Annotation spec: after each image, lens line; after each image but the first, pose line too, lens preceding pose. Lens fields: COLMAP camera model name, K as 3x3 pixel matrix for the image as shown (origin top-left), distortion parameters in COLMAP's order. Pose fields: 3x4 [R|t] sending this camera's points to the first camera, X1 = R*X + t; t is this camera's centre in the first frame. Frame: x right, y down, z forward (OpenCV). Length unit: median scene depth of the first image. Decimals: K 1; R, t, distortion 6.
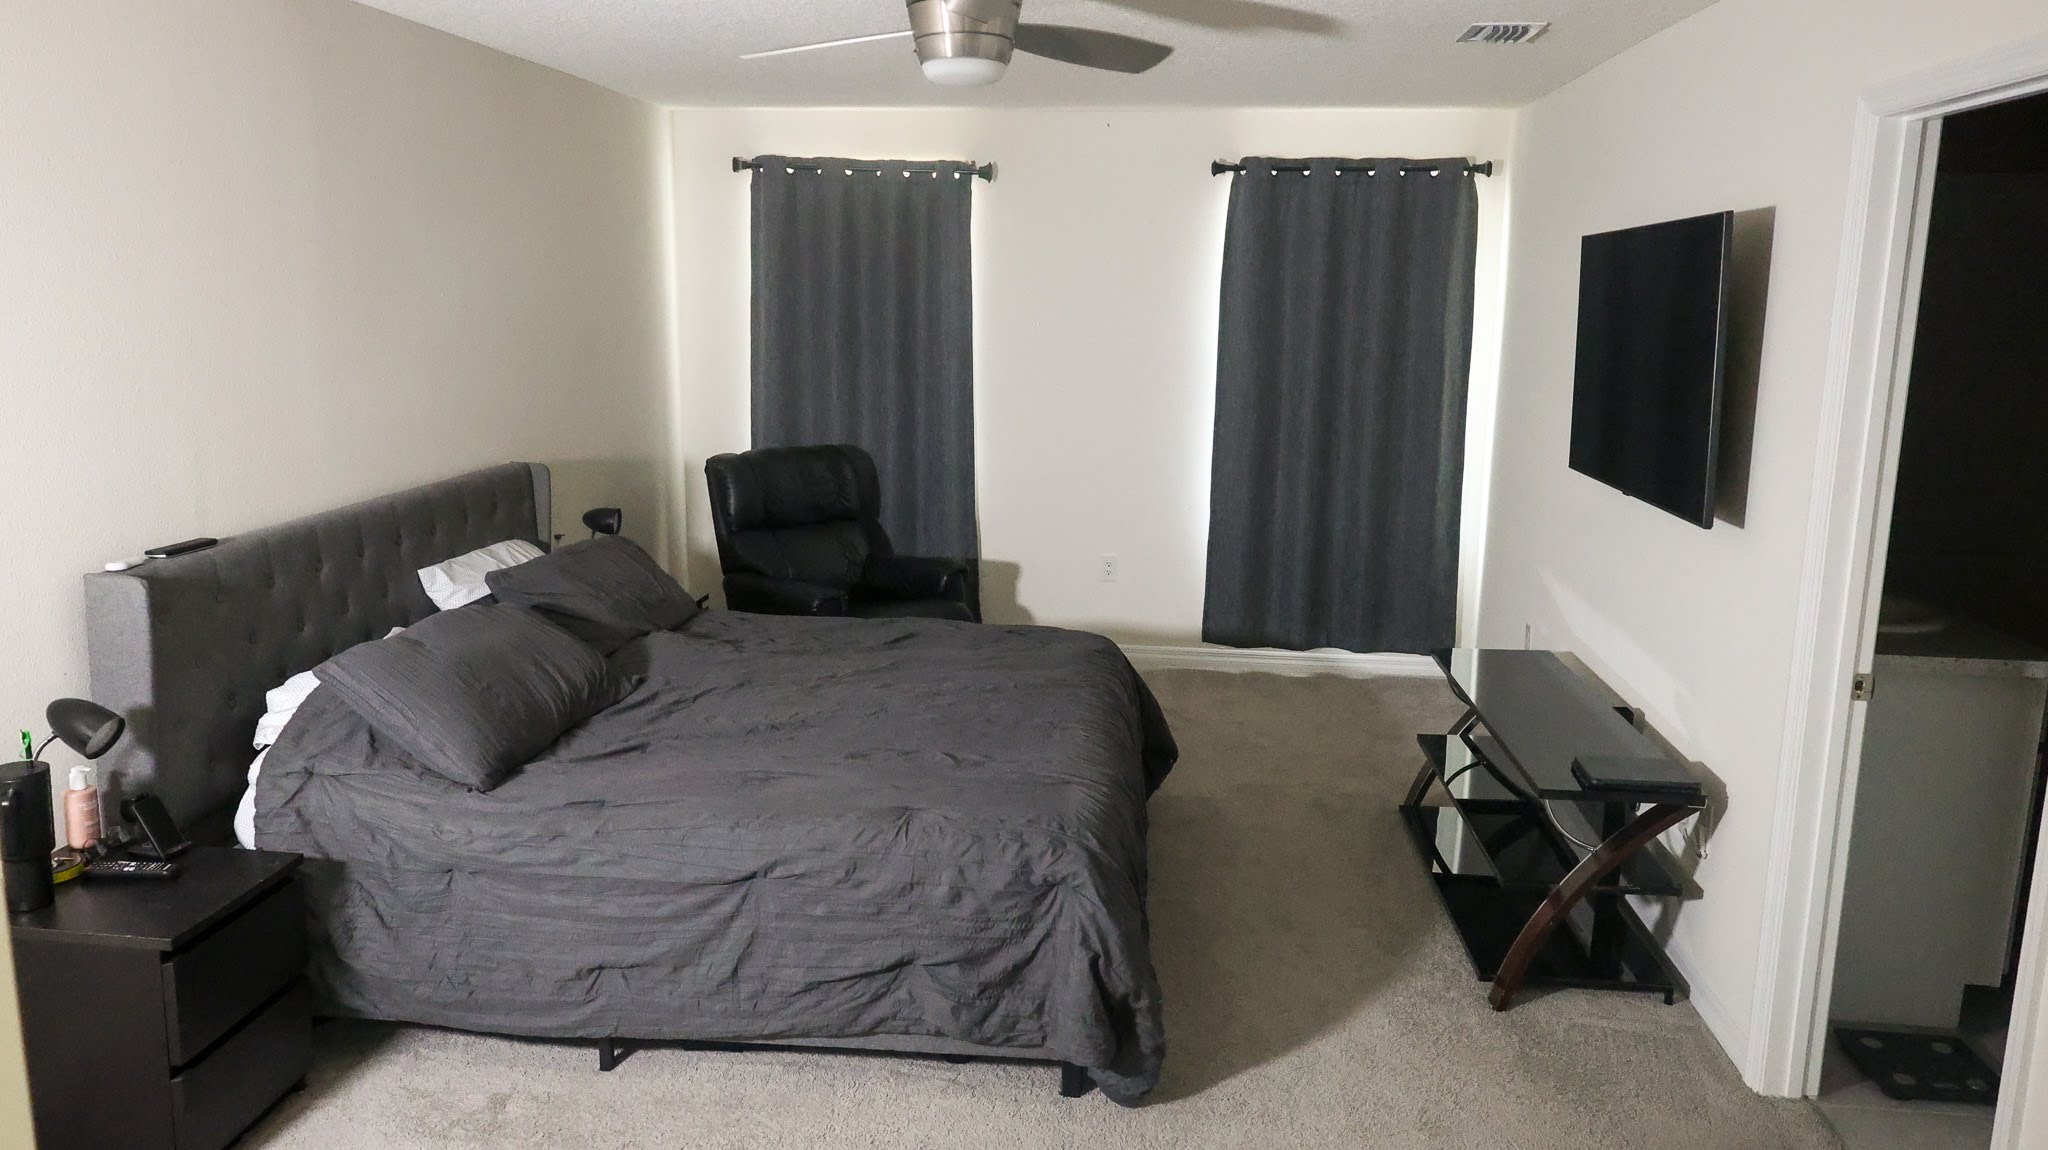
lens RADIAL K [[1422.9, 0, 1023.6], [0, 1422.9, 571.1], [0, 0, 1]] dist [0.024661, -0.003370]
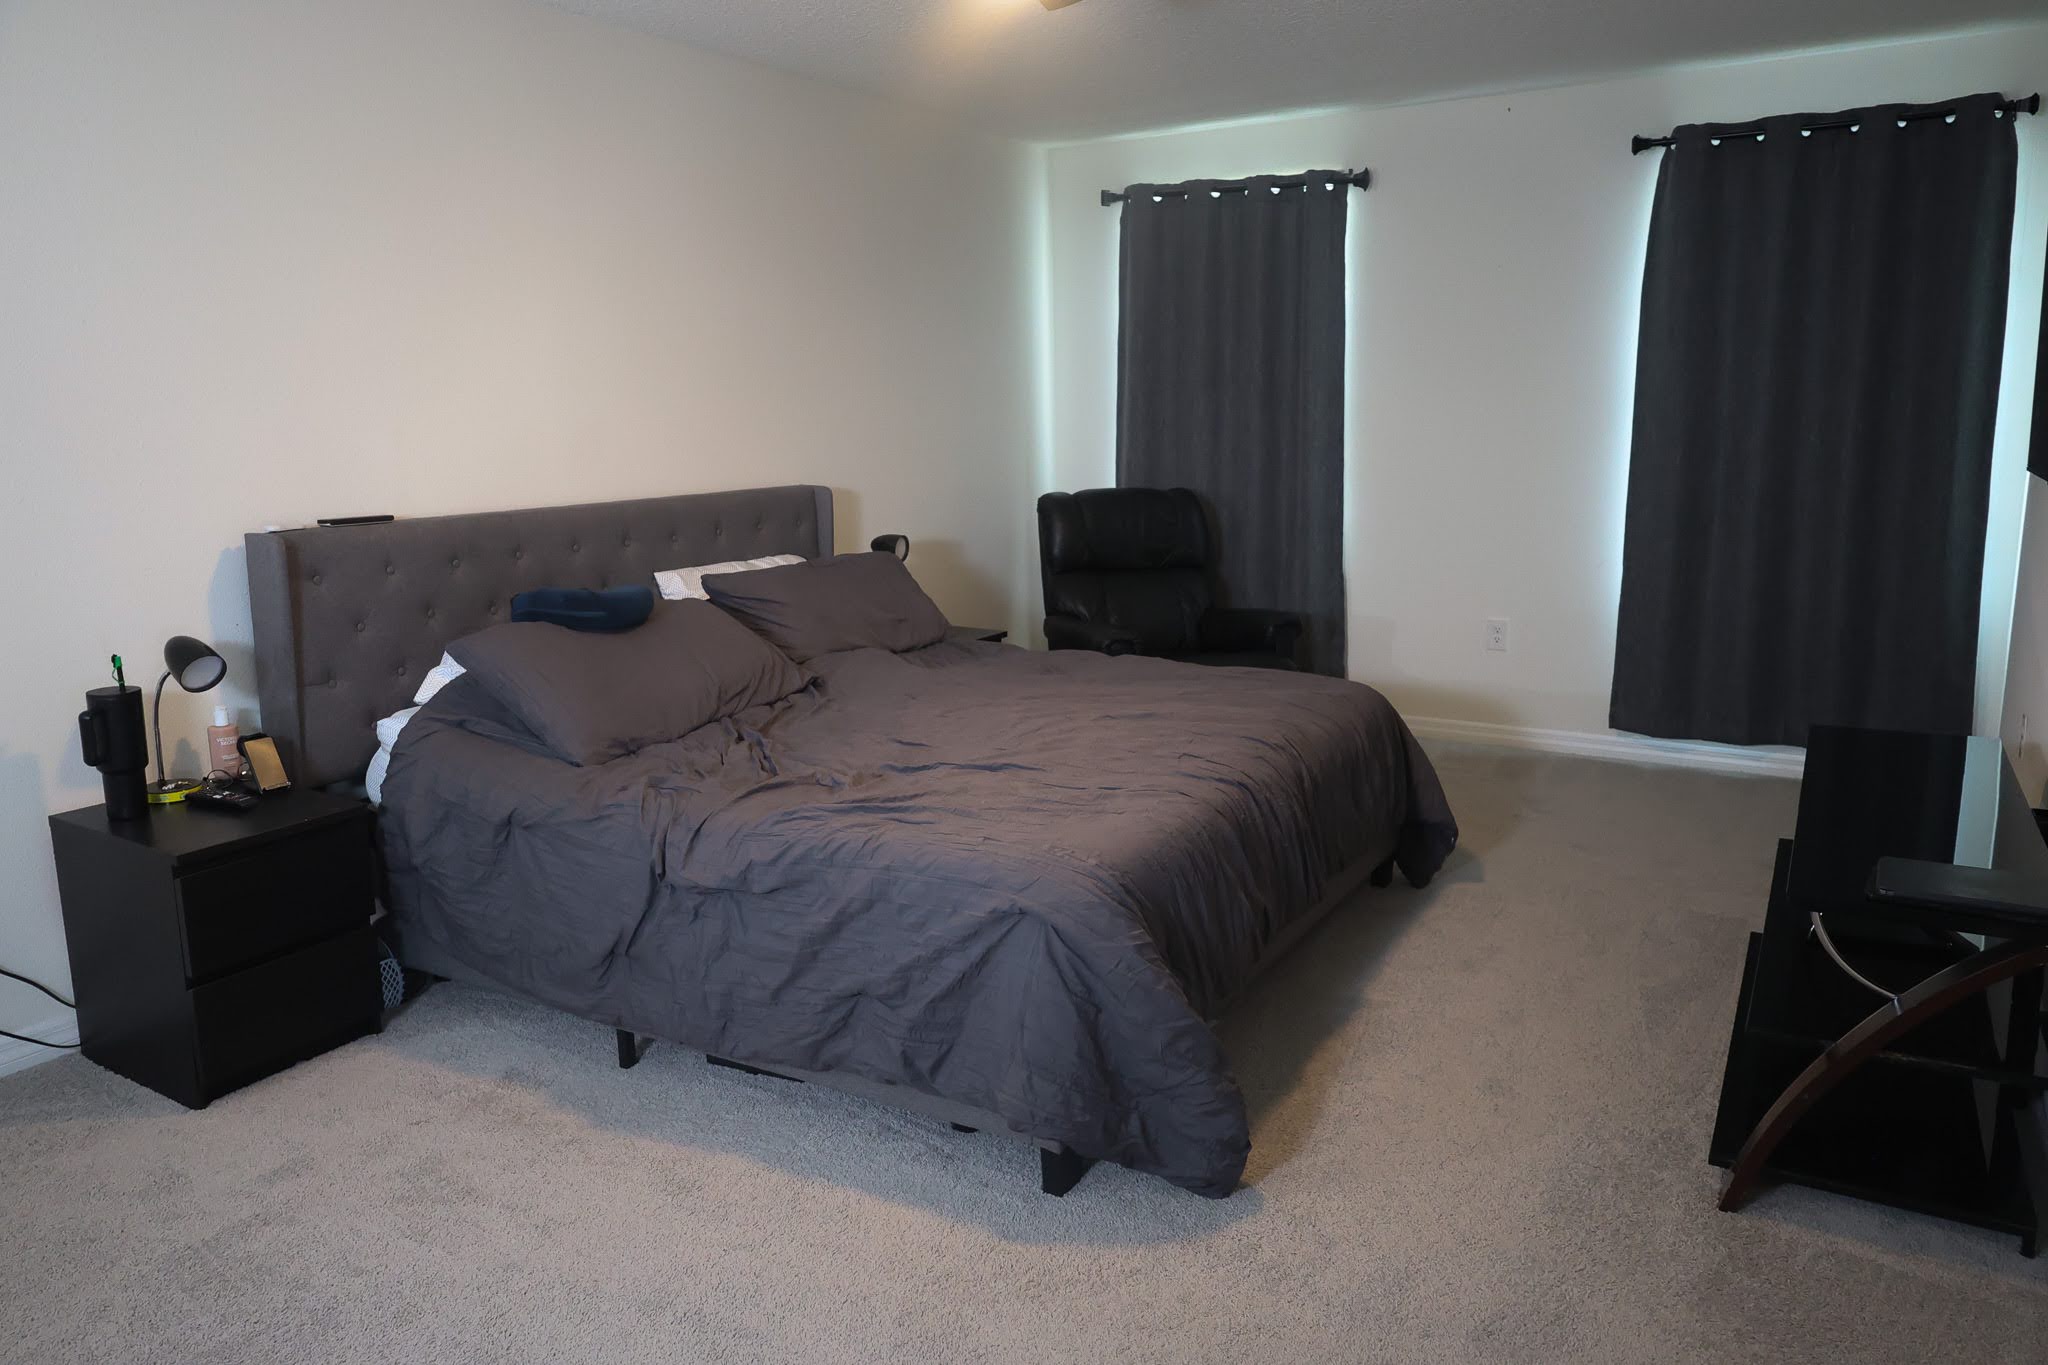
lens RADIAL K [[1393.5, 0, 1023.5], [0, 1393.5, 673.1], [0, 0, 1]] dist [0.010111, -0.002216]
pose [[0.909065, 0.052333, -0.413355, 0.159106], [-0.054184, 0.998505, 0.007254, 0.032554], [0.413117, 0.015803, 0.910541, 0.127815]]
